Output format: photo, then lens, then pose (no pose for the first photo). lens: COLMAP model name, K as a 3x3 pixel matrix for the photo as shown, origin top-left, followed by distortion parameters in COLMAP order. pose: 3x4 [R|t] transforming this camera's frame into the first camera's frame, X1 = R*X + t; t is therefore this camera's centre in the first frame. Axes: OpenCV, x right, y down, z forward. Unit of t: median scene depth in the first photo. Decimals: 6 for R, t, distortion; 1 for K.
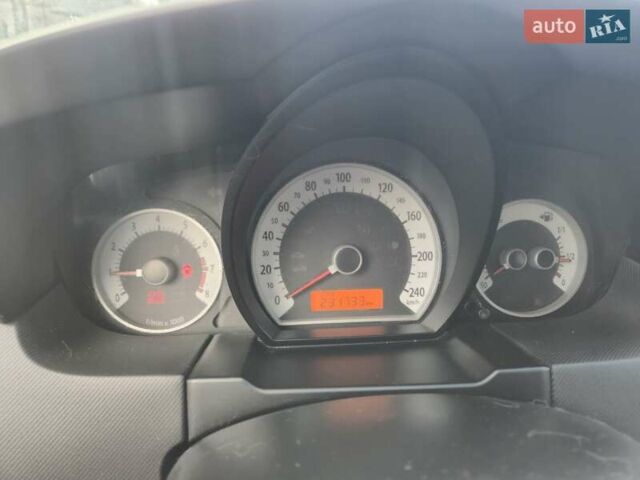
lens RADIAL K [[424.4, 0, 320.8], [0, 424.4, 239.0], [0, 0, 1]] dist [0.036404, -0.000145]
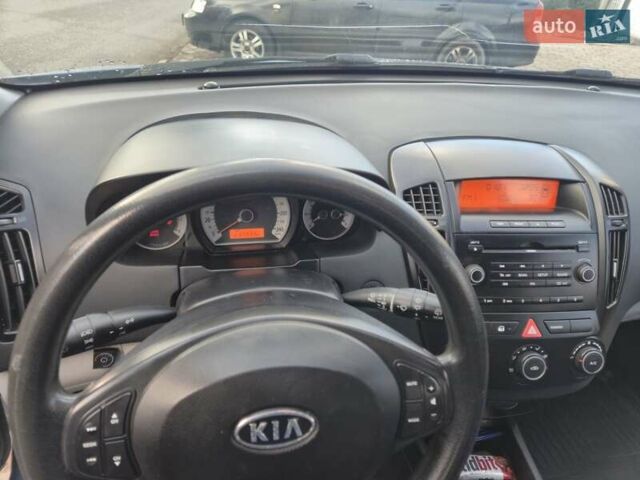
lens RADIAL K [[424.4, 0, 320.7], [0, 424.4, 241.2], [0, 0, 1]] dist [0.036404, -0.000145]
pose [[0.989416, -0.016723, 0.144137, 0.121343], [-0.011272, 0.981477, 0.191250, -0.237801], [-0.144666, -0.190850, 0.970901, -1.167841]]
